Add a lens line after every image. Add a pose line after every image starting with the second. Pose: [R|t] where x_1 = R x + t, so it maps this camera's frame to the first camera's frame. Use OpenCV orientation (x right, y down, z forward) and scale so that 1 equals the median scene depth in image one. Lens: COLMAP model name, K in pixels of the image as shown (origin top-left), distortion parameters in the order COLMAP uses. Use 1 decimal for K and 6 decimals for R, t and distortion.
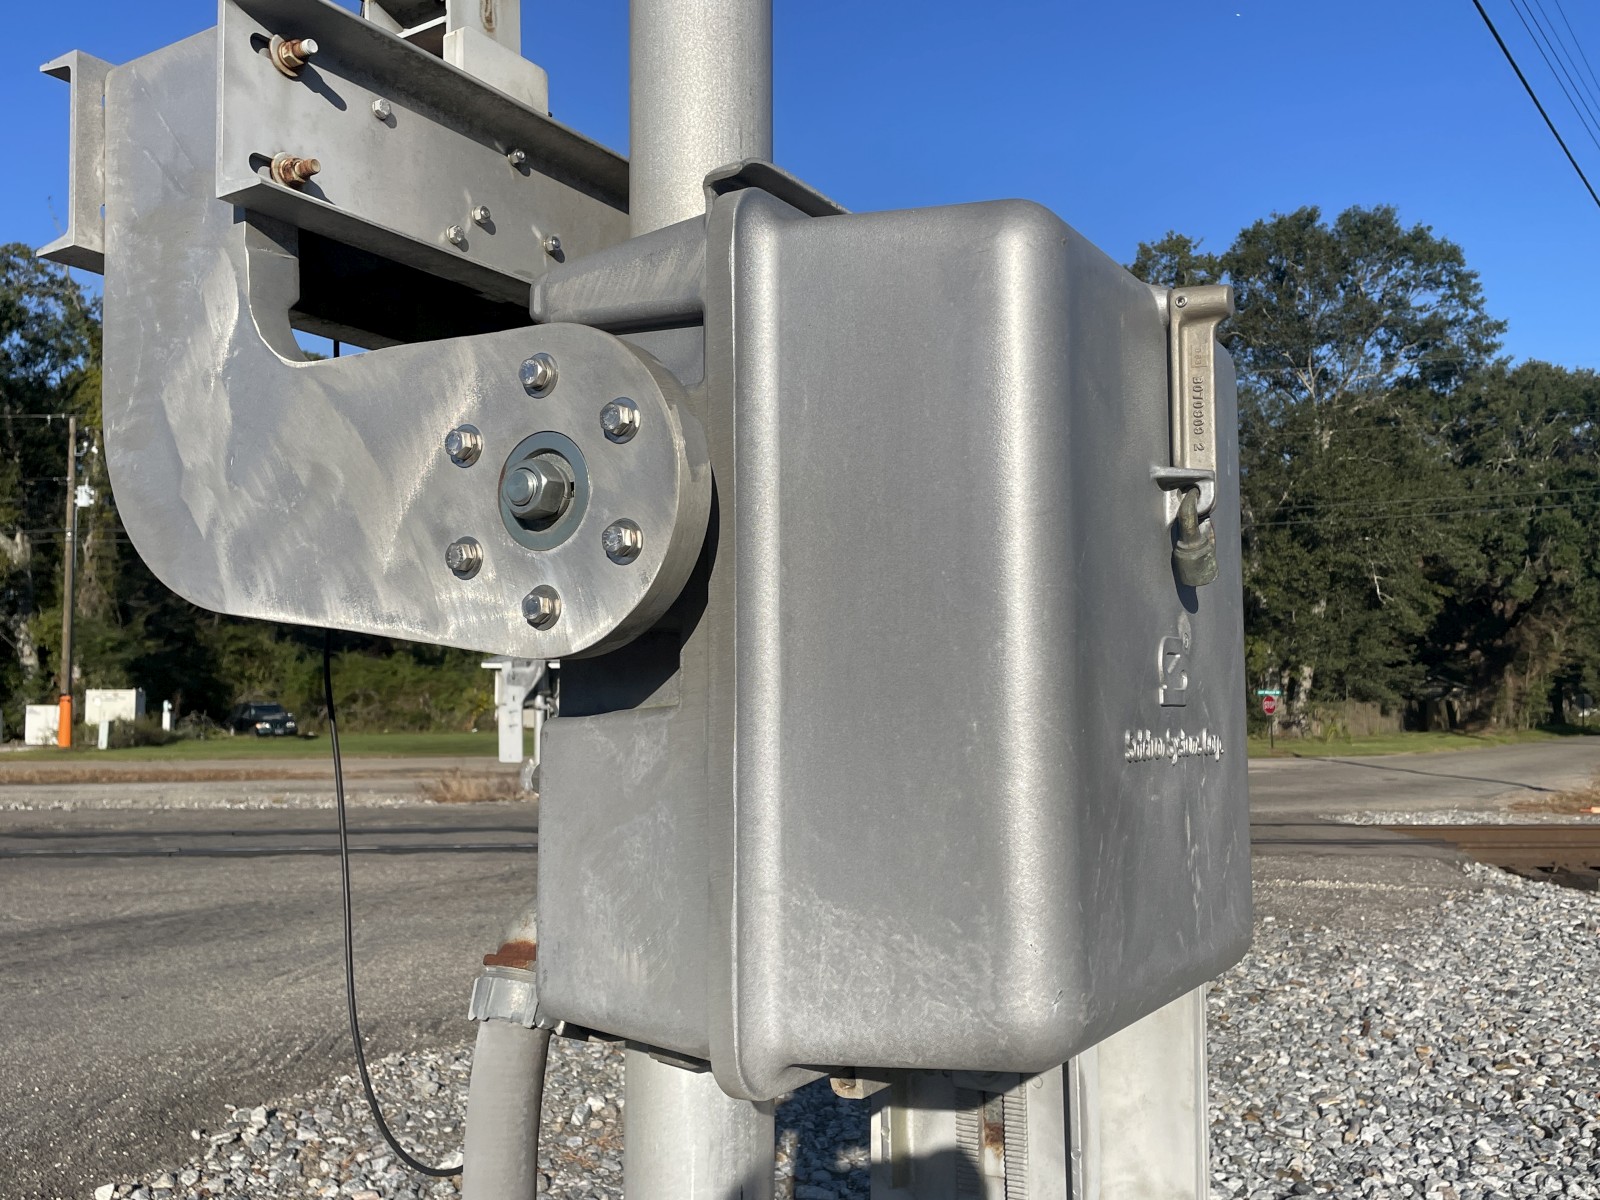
lens RADIAL K [[1396.4, 0, 799.1], [0, 1396.4, 599.6], [0, 0, 1]] dist [-0.001913, -0.001497]
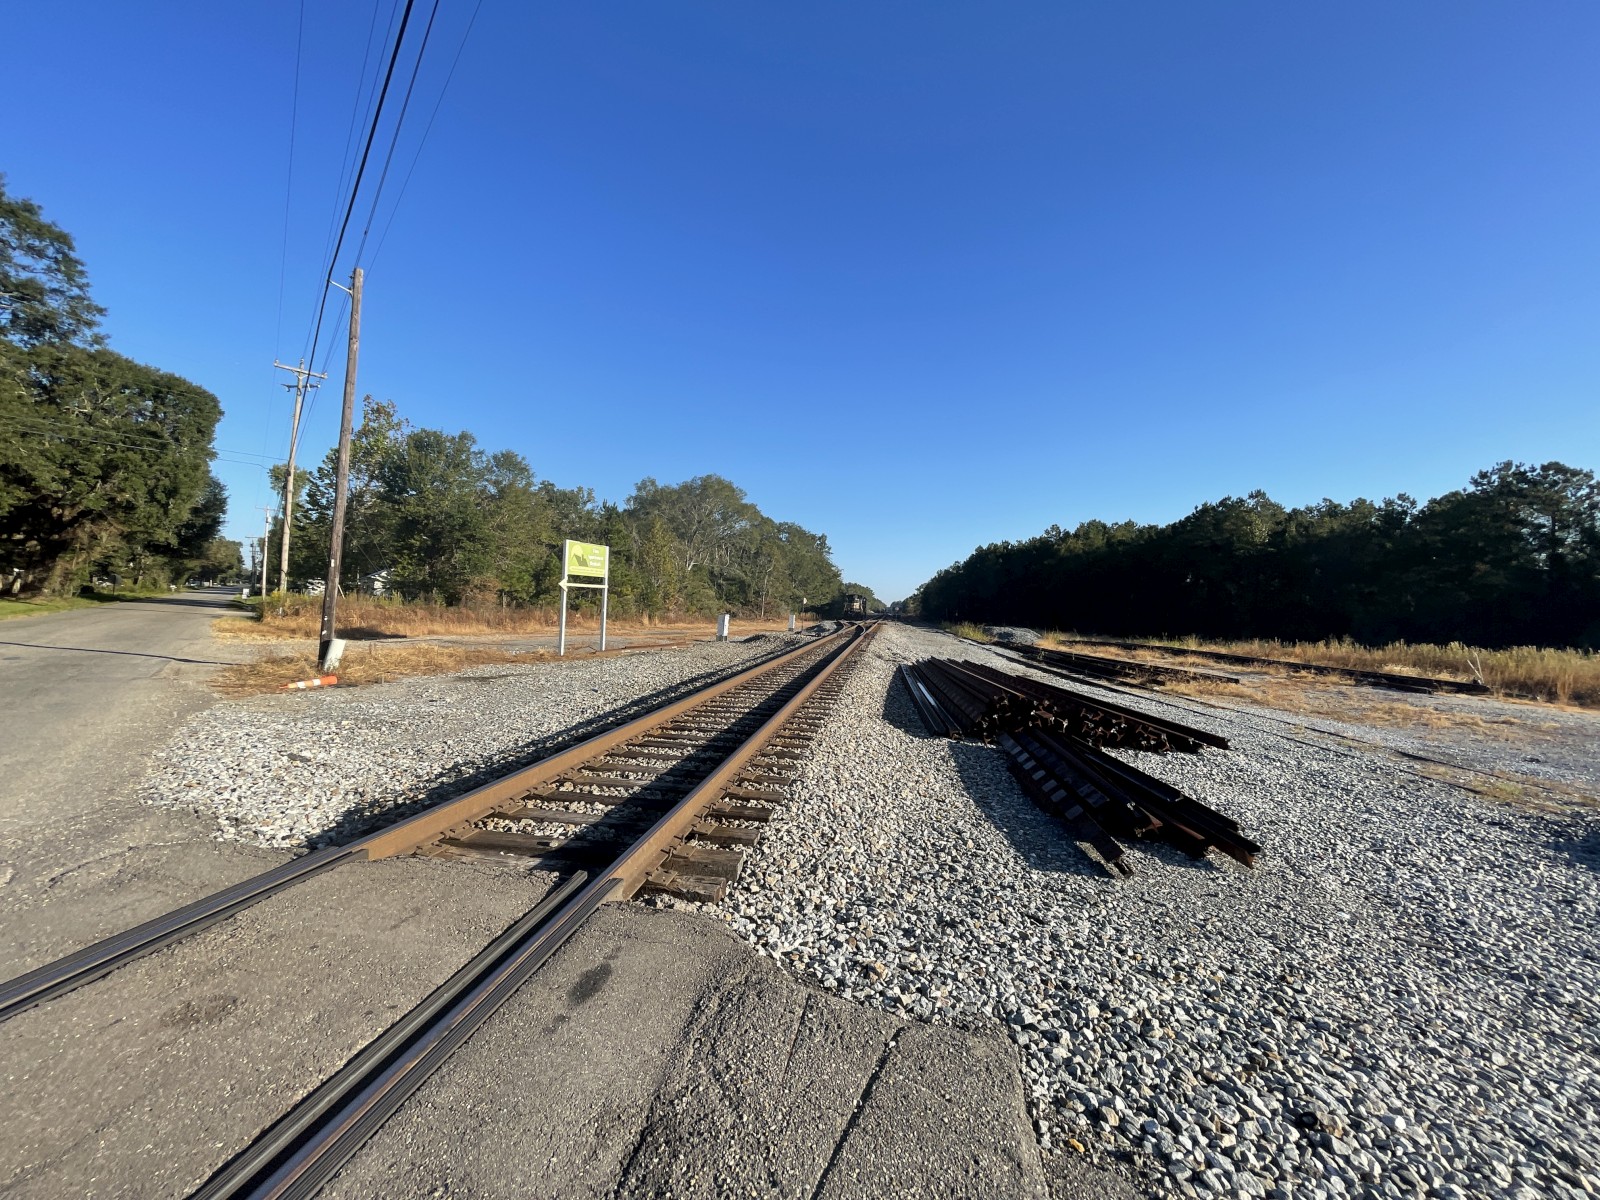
lens RADIAL K [[640.0, 0, 801.0], [0, 640.0, 600.7], [0, 0, 1]] dist [-0.001117, -0.000013]
pose [[0.206919, 0.010403, 0.978303, 0.026215], [-0.107916, 0.994085, 0.012255, 0.006542], [-0.972388, -0.108110, 0.206817, 0.144218]]
